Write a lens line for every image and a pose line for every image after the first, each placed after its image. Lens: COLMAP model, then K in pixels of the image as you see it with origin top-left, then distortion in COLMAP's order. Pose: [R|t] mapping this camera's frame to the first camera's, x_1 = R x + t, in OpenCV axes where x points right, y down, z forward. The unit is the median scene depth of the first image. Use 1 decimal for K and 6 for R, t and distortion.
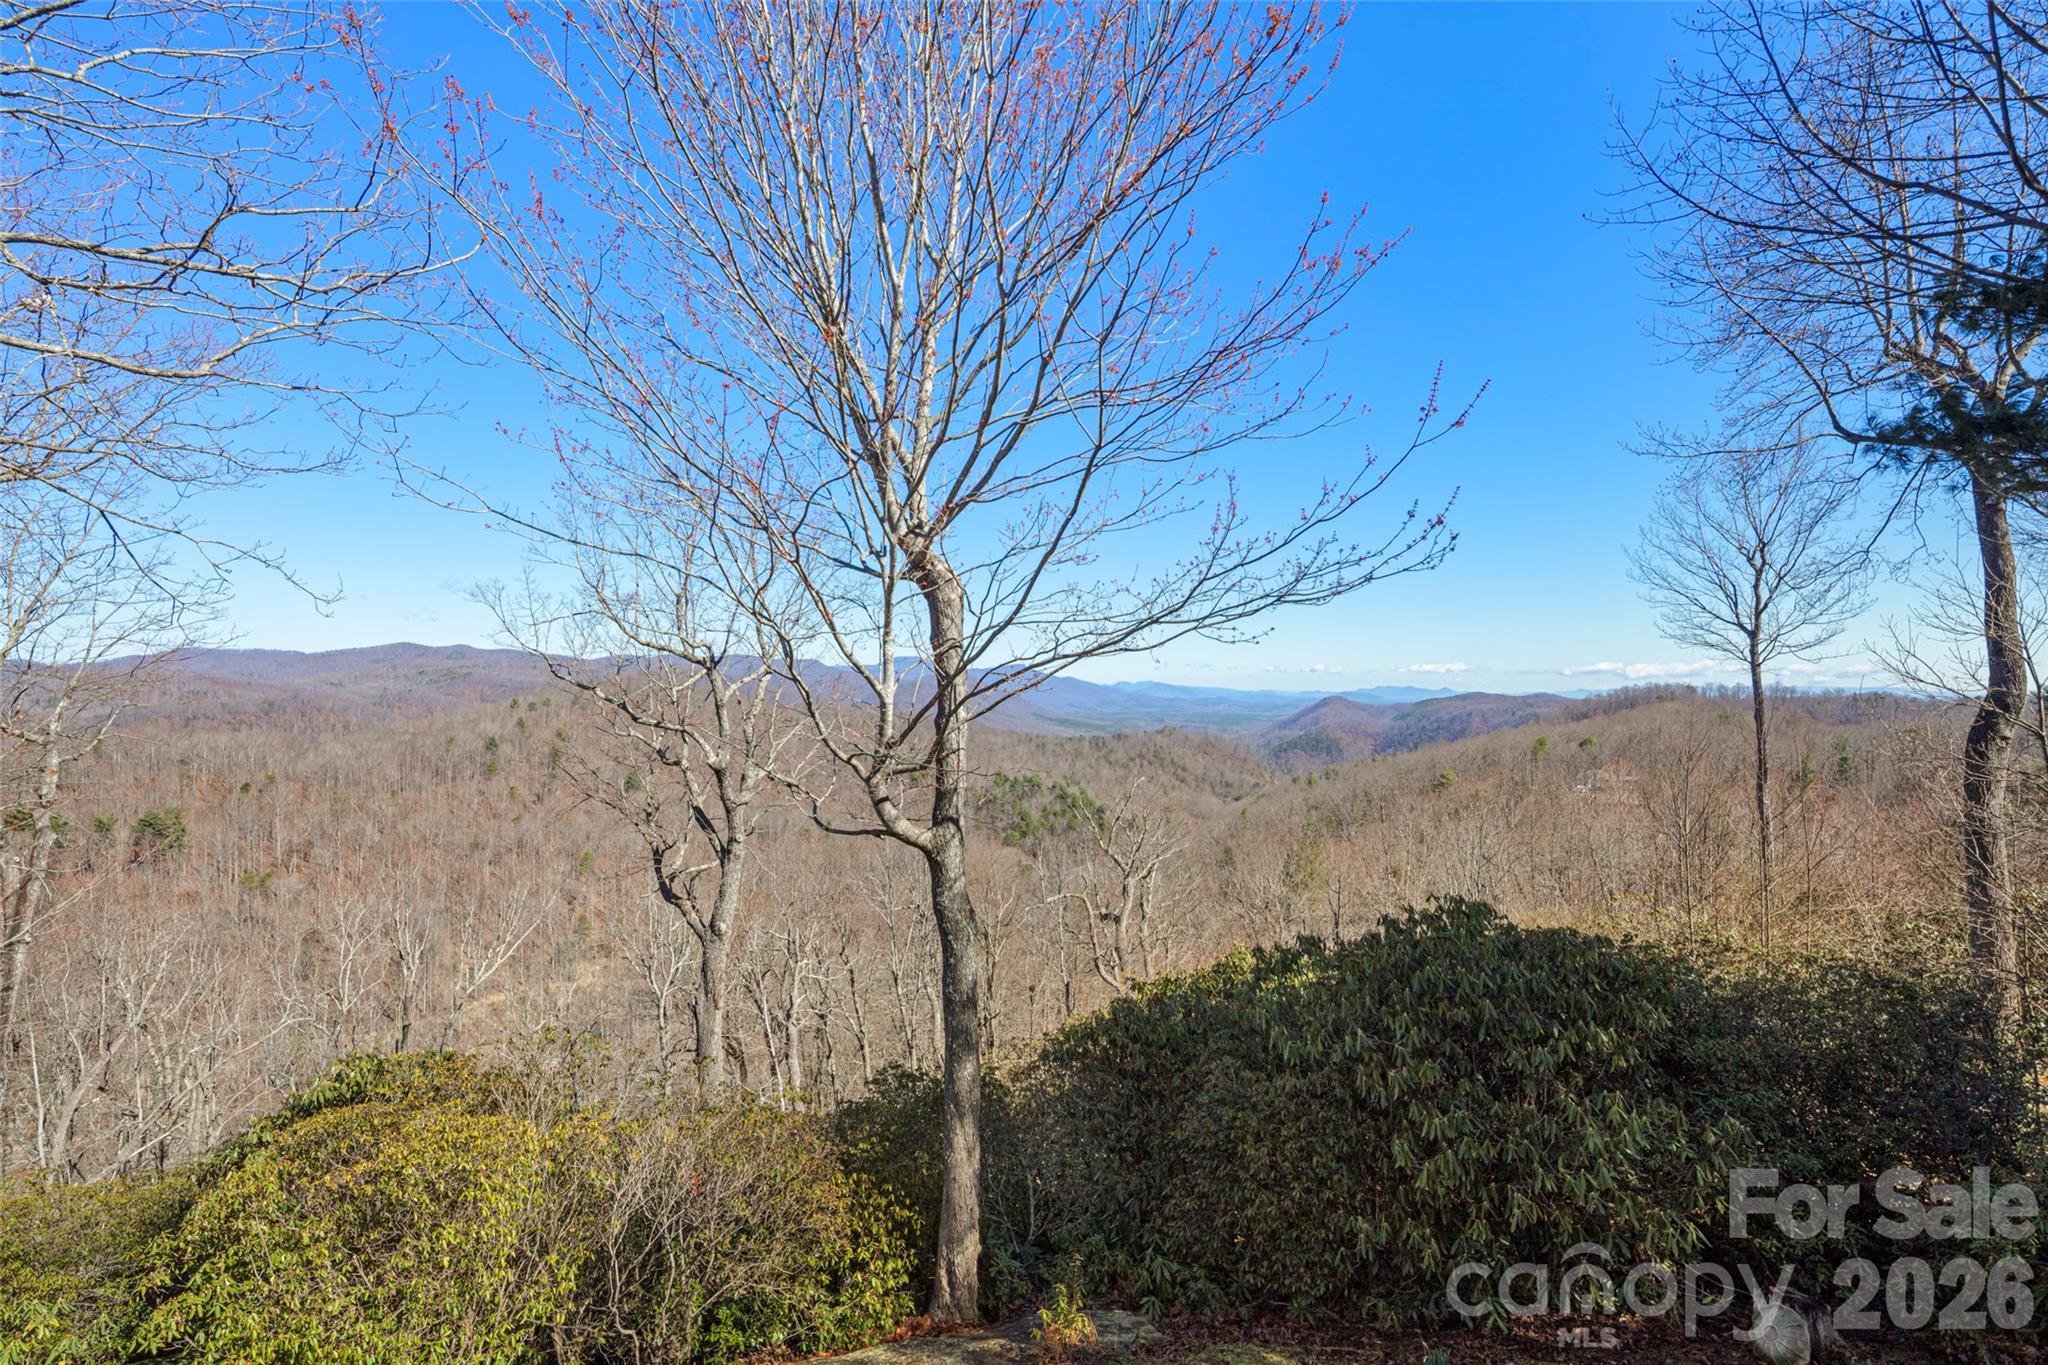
lens RADIAL K [[995.7, 0, 1035.9], [0, 995.7, 681.1], [0, 0, 1]] dist [0.007984, -0.006365]
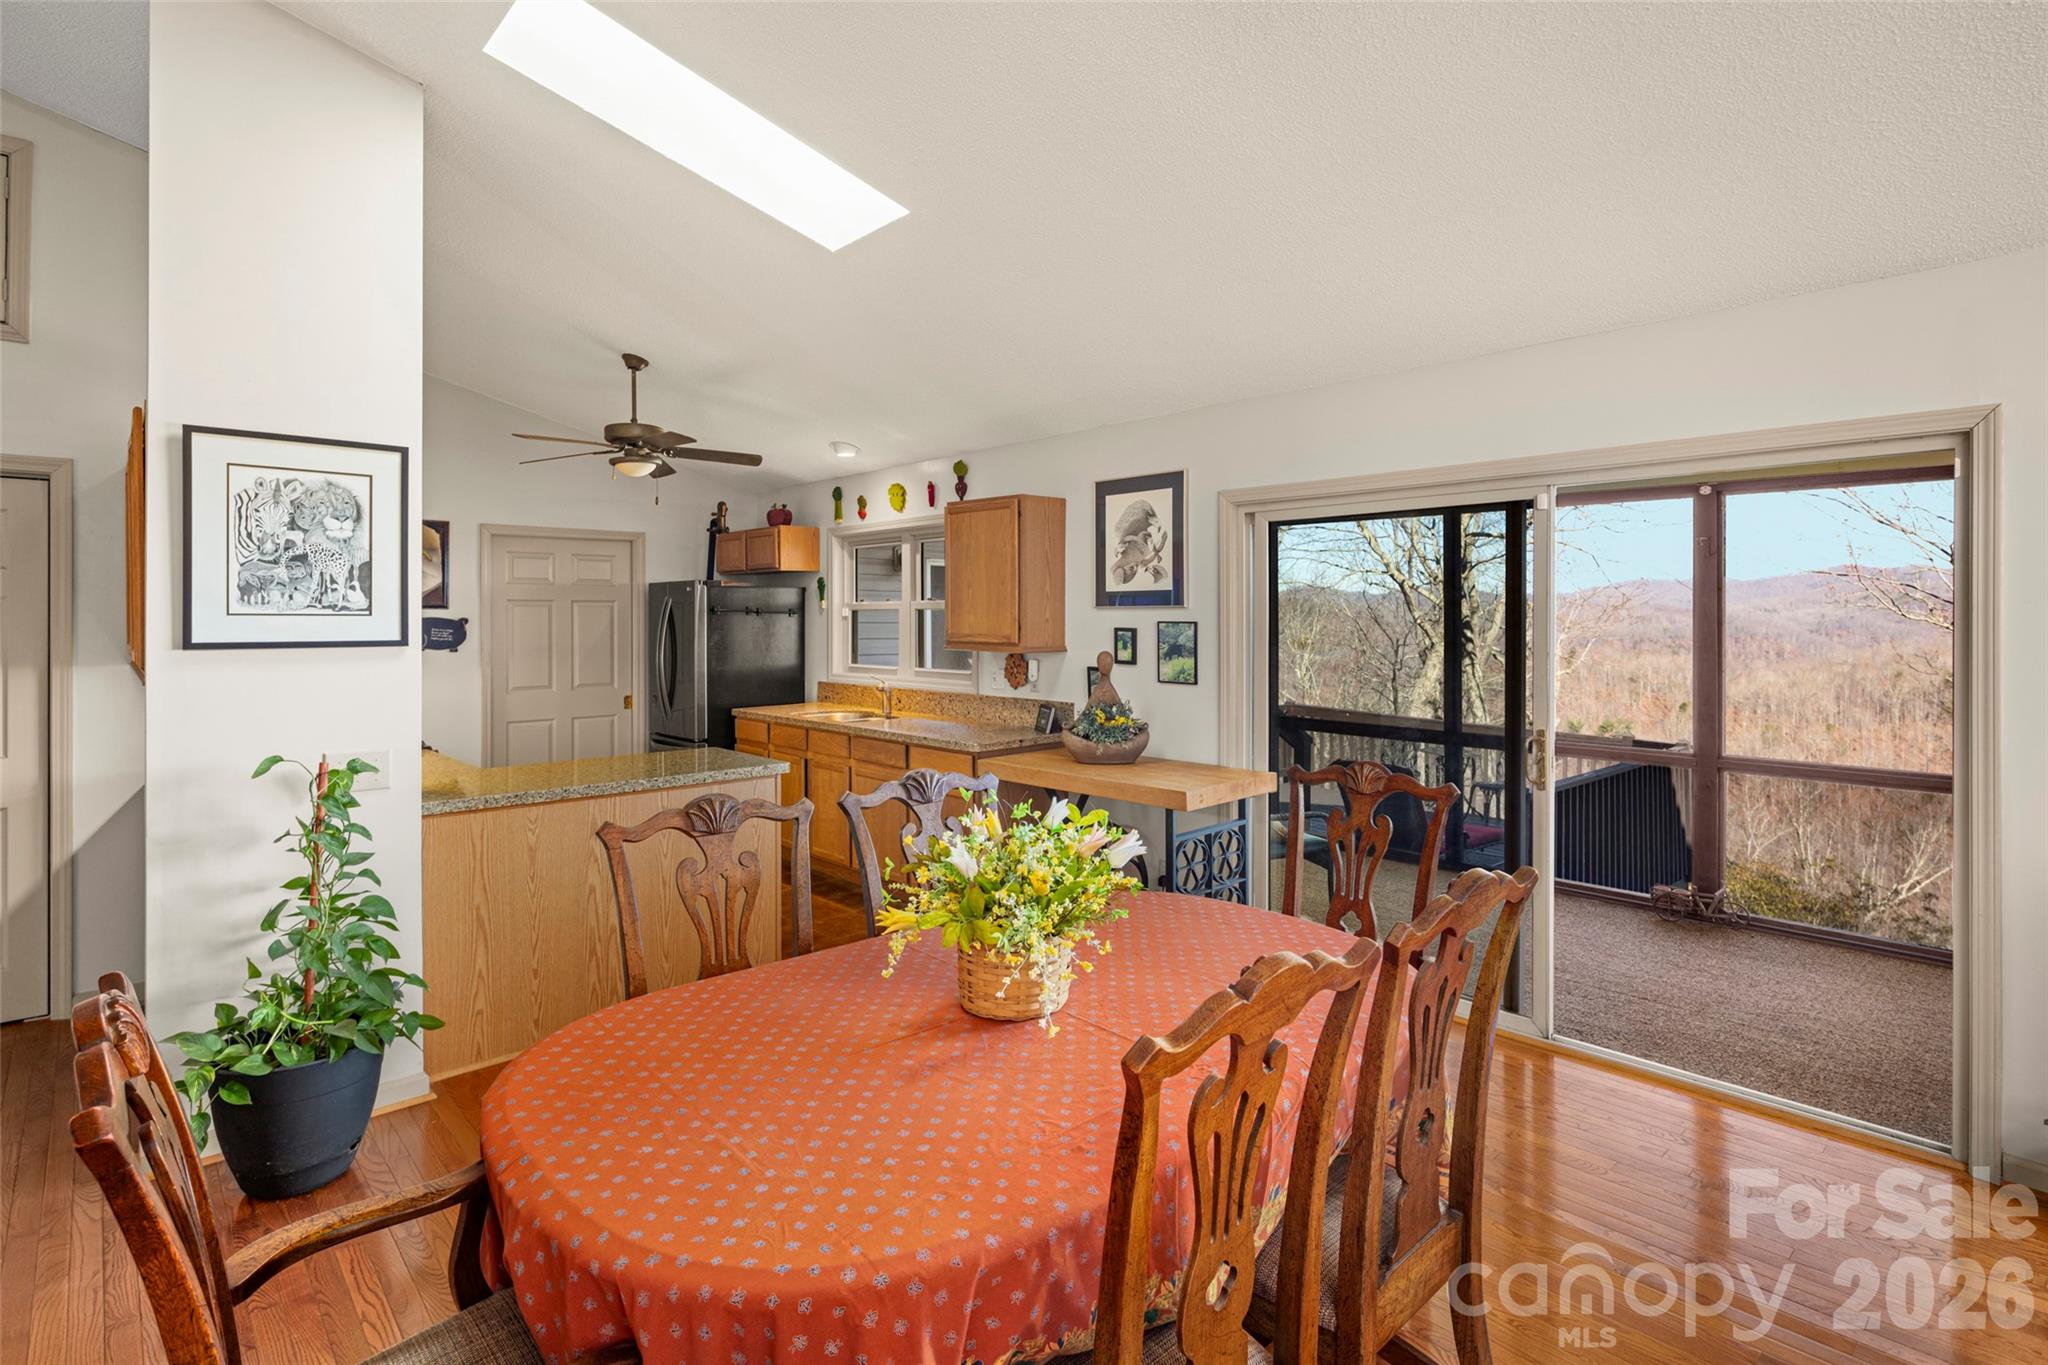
lens RADIAL K [[995.7, 0, 1038.2], [0, 995.7, 622.8], [0, 0, 1]] dist [0.007984, -0.006365]
pose [[0.321092, 0.007969, -0.947015, 0.199945], [0.006242, 0.999925, 0.010530, -0.017727], [0.947027, -0.009292, 0.321018, -0.232075]]
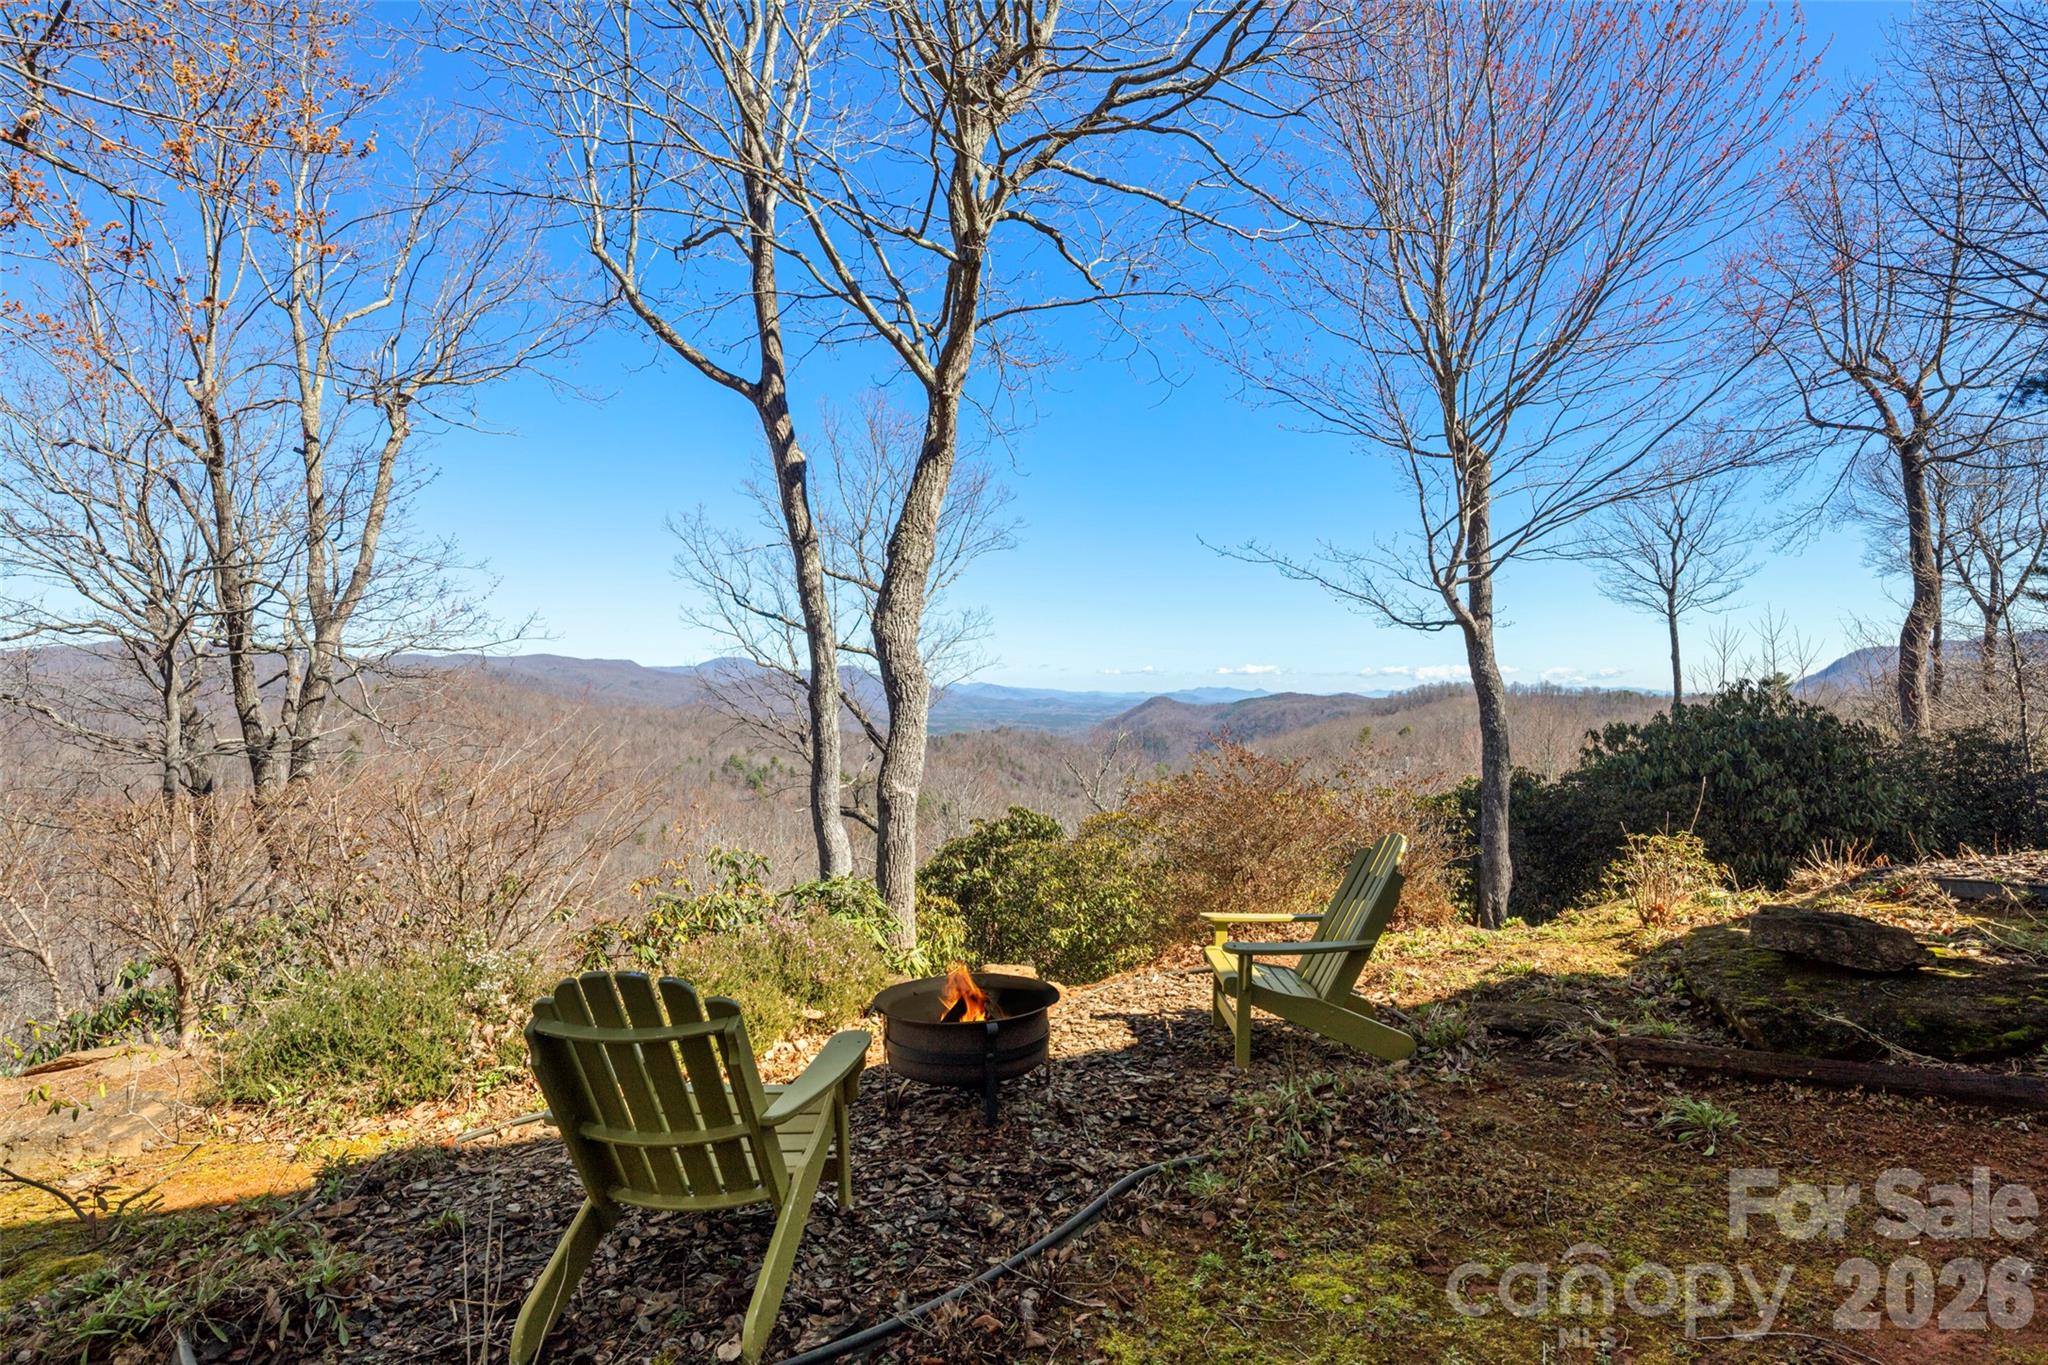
lens RADIAL K [[995.7, 0, 1040.8], [0, 995.7, 679.8], [0, 0, 1]] dist [0.007984, -0.006365]
pose [[0.985034, 0.000083, 0.172359, -0.310663], [0.000366, 0.999997, -0.002577, 0.073517], [-0.172358, 0.002601, 0.985031, -0.116170]]
